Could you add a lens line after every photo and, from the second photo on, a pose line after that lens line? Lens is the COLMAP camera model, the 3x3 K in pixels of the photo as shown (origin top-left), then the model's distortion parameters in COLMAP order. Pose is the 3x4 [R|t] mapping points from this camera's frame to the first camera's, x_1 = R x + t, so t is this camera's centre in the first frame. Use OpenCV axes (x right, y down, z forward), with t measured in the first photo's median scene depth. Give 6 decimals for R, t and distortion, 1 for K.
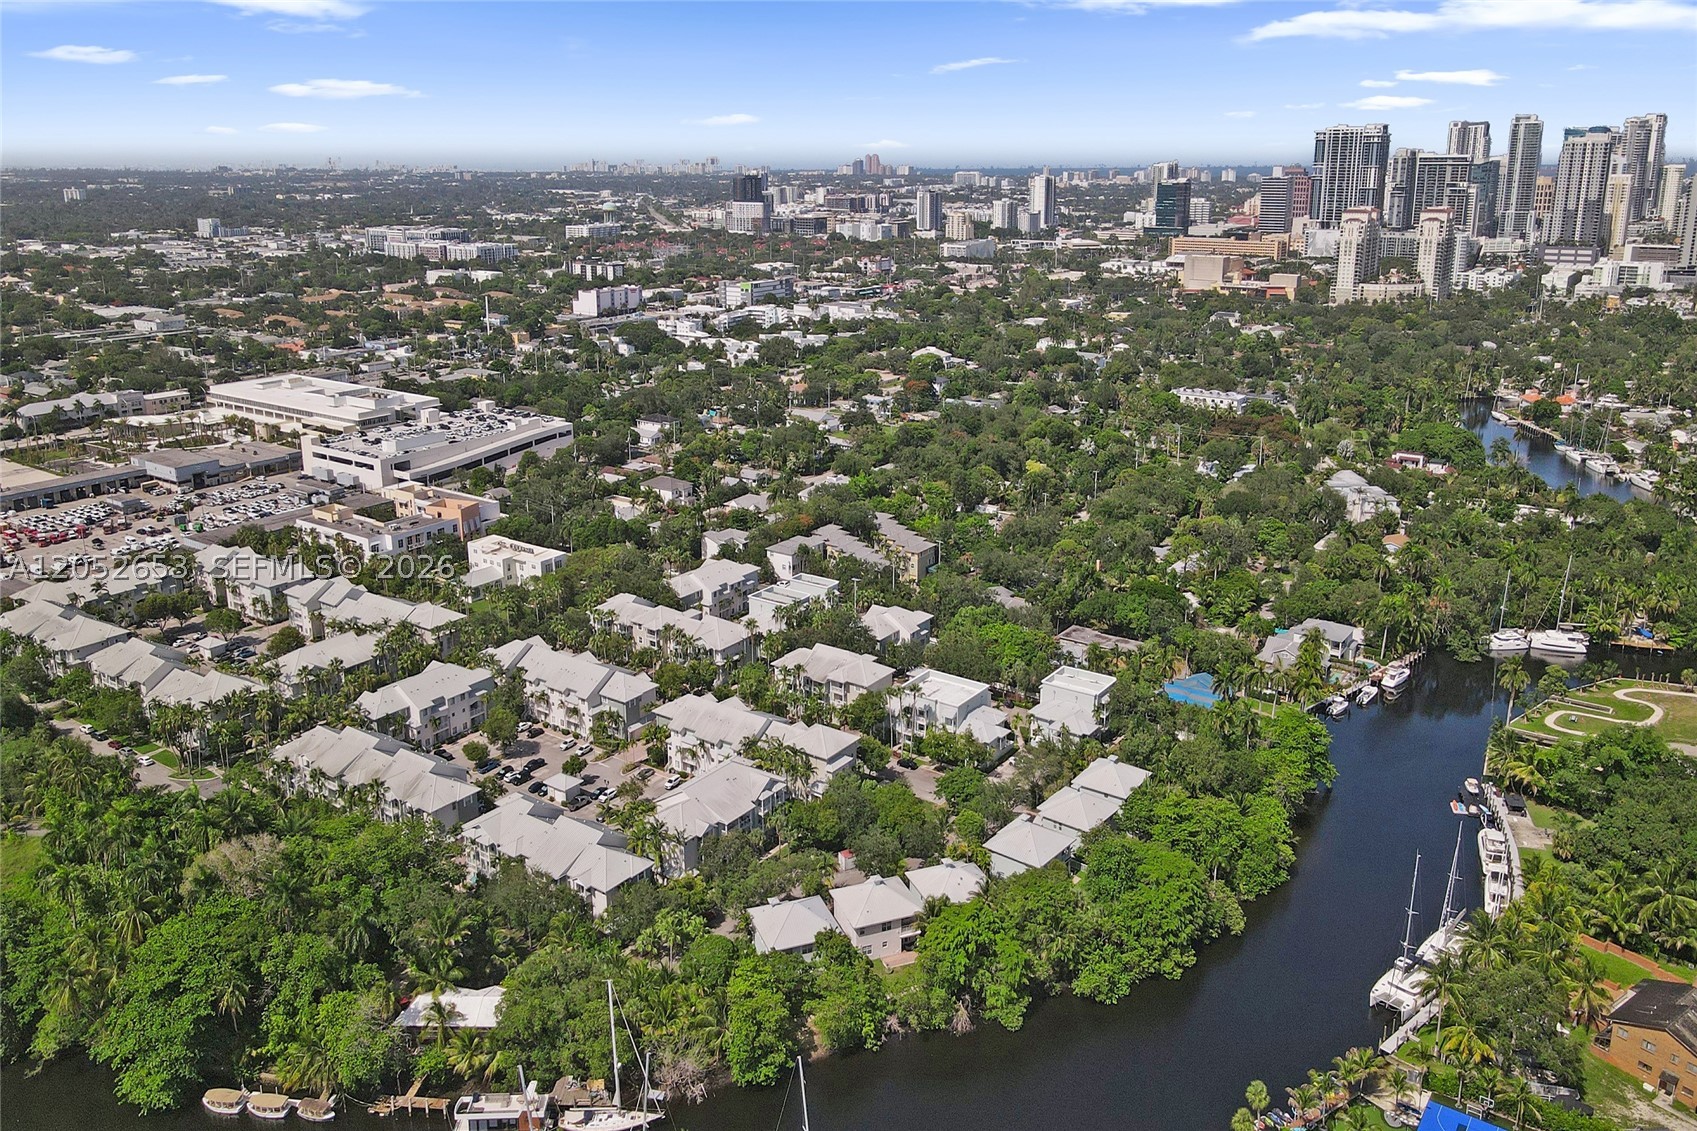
lens RADIAL K [[1293.4, 0, 869.1], [0, 1293.4, 489.1], [0, 0, 1]] dist [-0.003823, 0.040845]
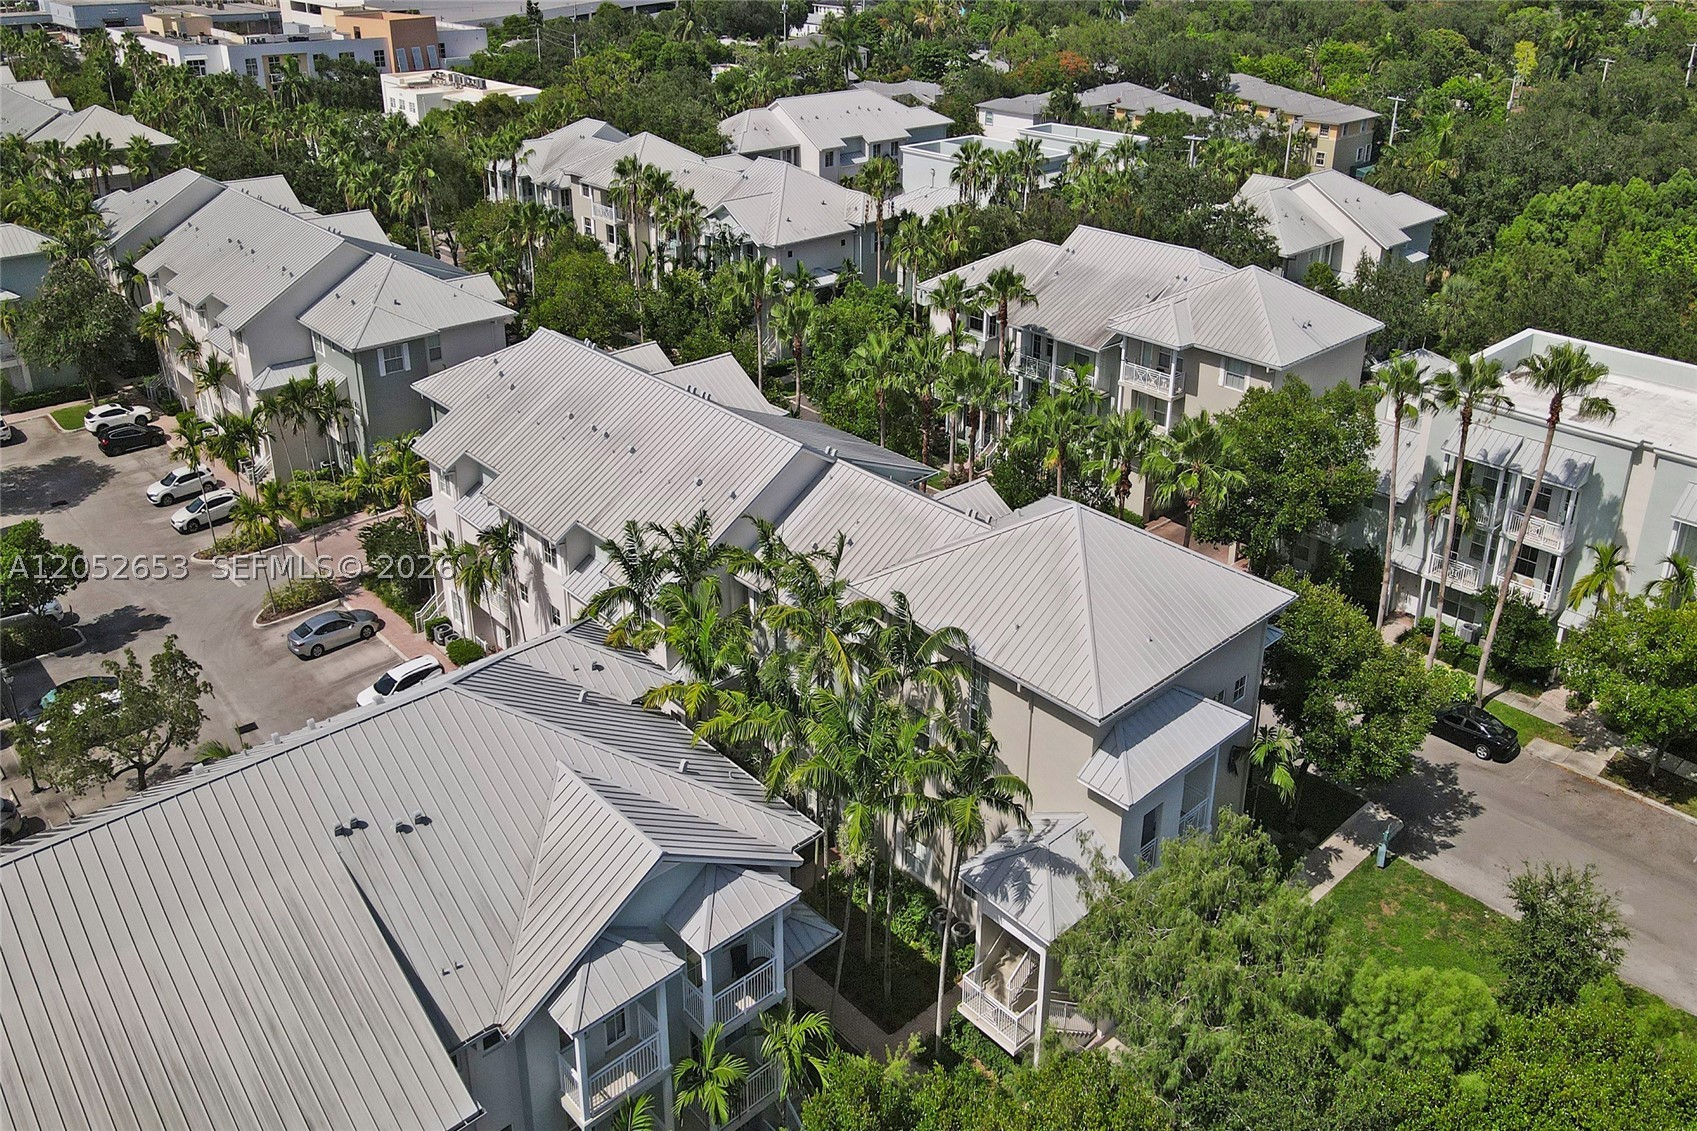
lens RADIAL K [[1221.0, 0, 848.5], [0, 1221.0, 565.5], [0, 0, 1]] dist [0.001611, 0.000655]
pose [[0.974099, 0.108694, -0.198283, -0.026270], [-0.059311, 0.969006, 0.239812, 0.117853], [0.218204, -0.221841, 0.950355, 0.645332]]
